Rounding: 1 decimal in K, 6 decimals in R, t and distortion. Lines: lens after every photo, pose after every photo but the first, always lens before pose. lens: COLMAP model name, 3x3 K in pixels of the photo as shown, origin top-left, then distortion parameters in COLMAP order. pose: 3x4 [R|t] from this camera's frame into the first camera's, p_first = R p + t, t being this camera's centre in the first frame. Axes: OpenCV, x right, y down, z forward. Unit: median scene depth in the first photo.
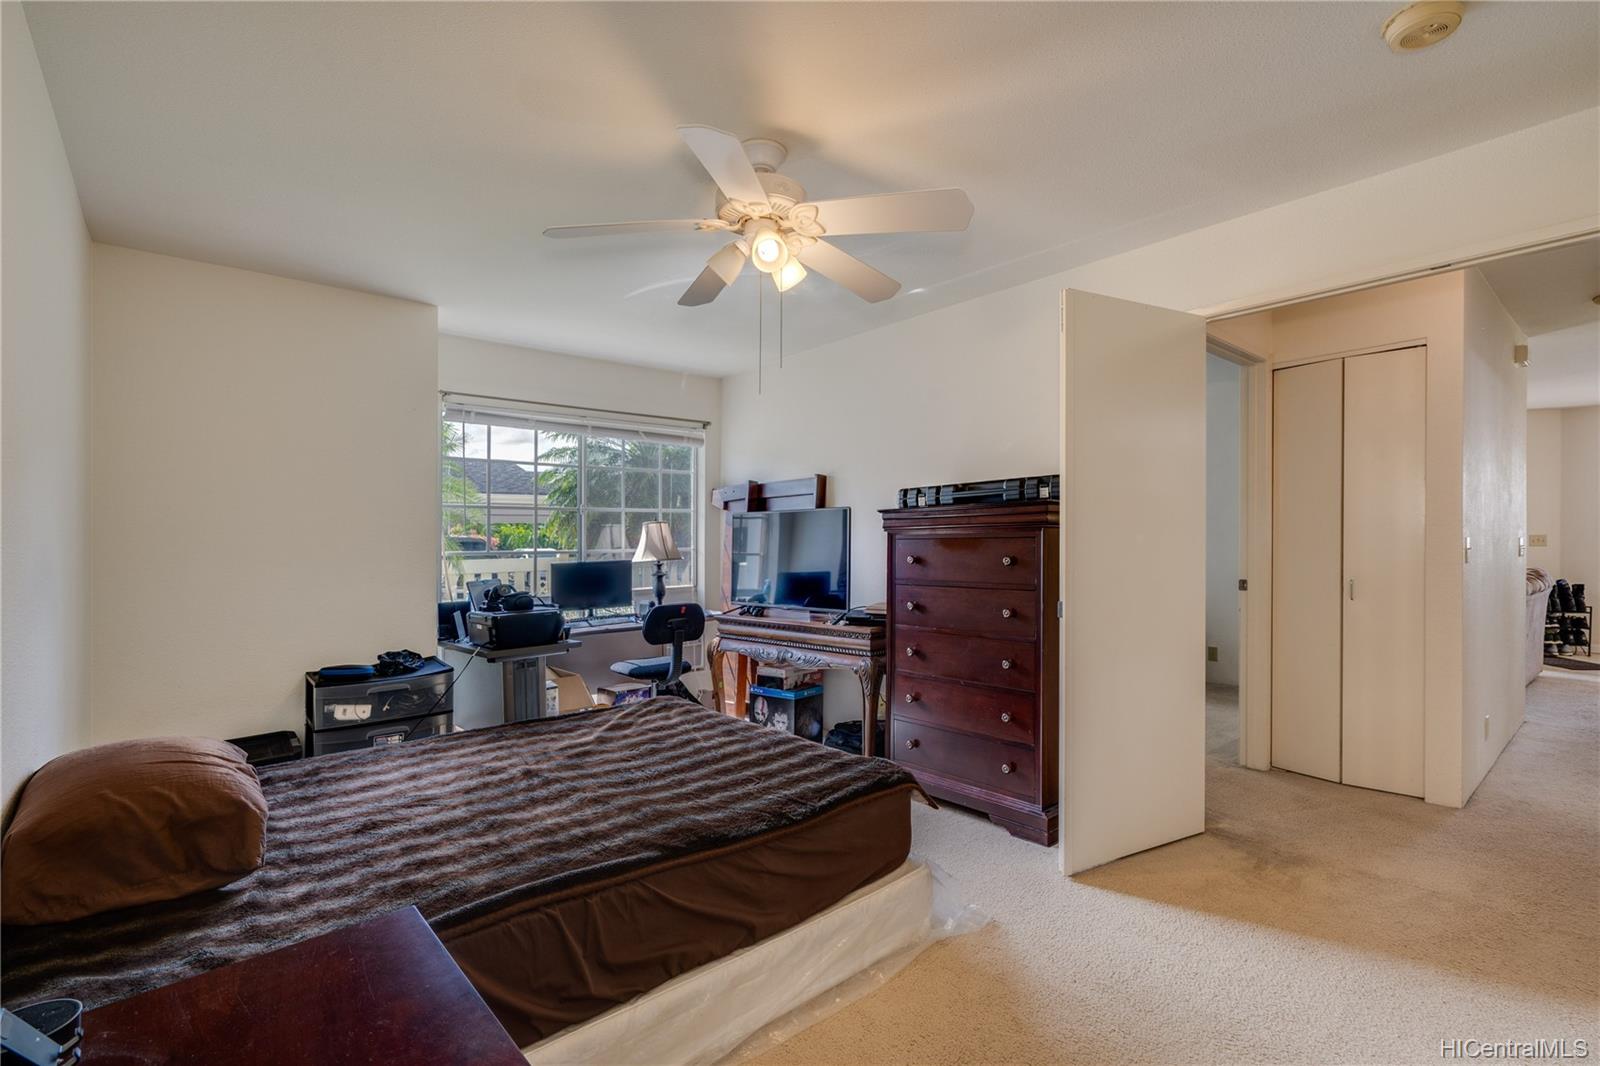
lens RADIAL K [[738.6, 0, 806.4], [0, 738.6, 532.0], [0, 0, 1]] dist [-0.000691, 0.000166]
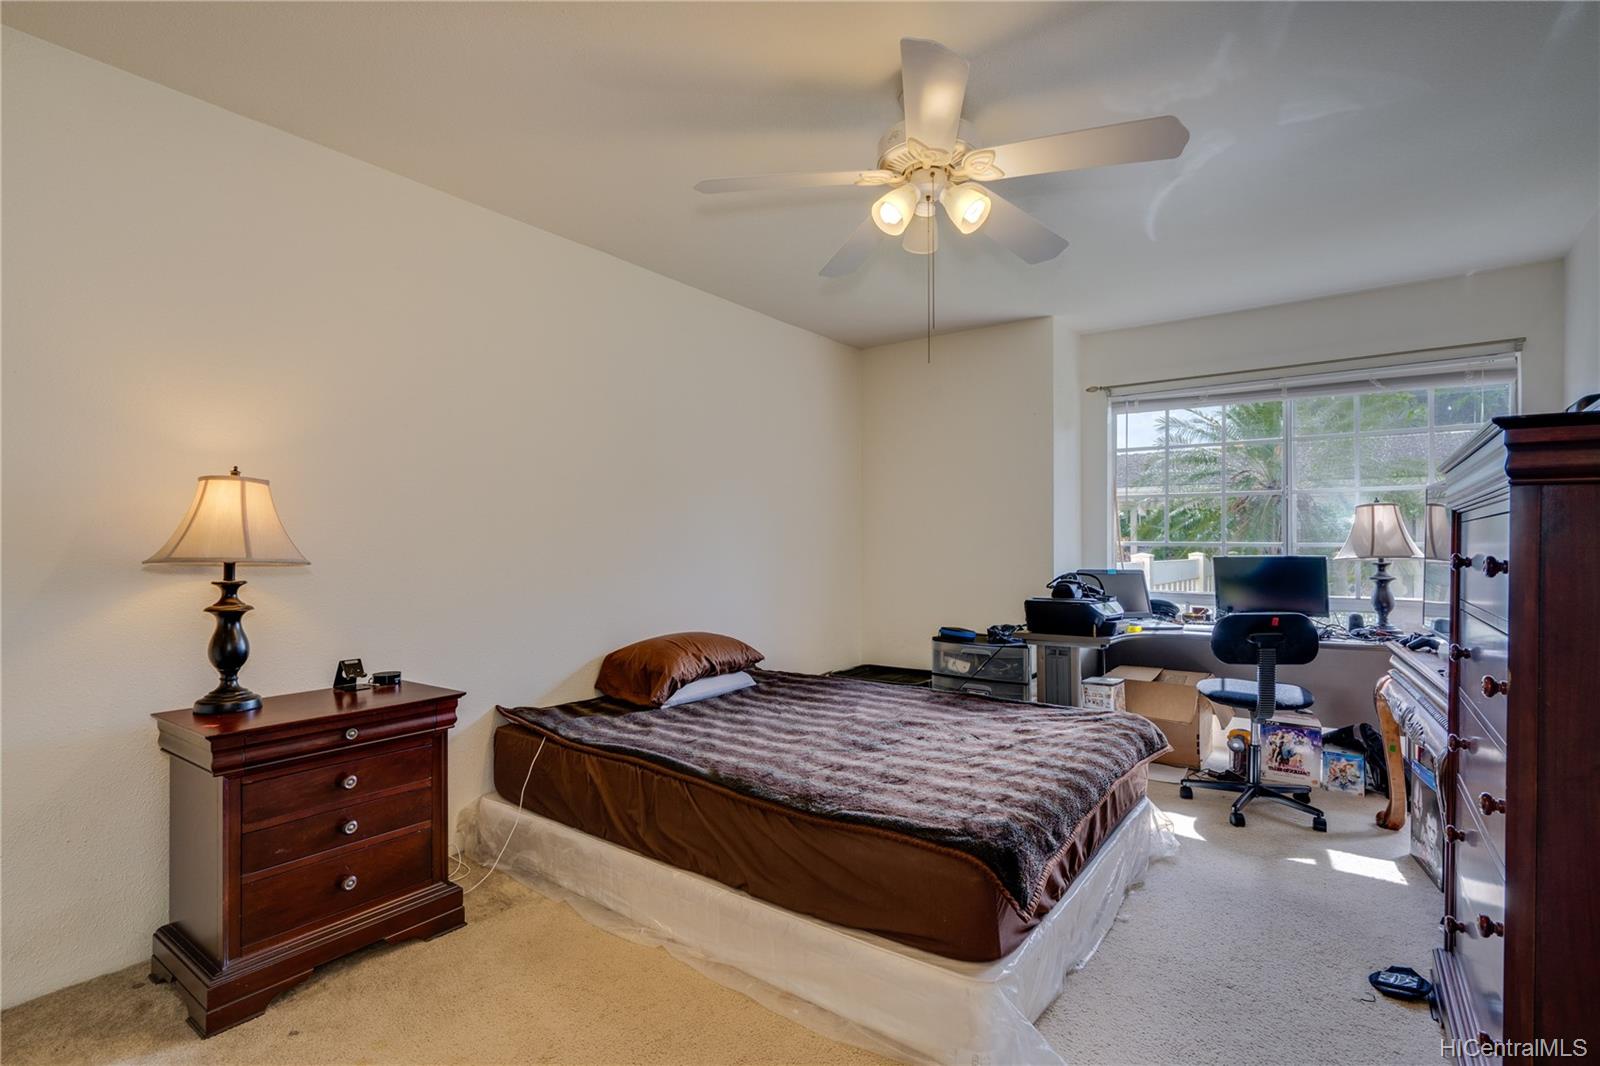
lens RADIAL K [[738.6, 0, 806.4], [0, 738.6, 532.0], [0, 0, 1]] dist [-0.000691, 0.000166]
pose [[0.216015, -0.002287, -0.976387, 0.579401], [0.007321, 0.999973, -0.000722, 0.014844], [0.976363, -0.006992, 0.216025, 0.488518]]
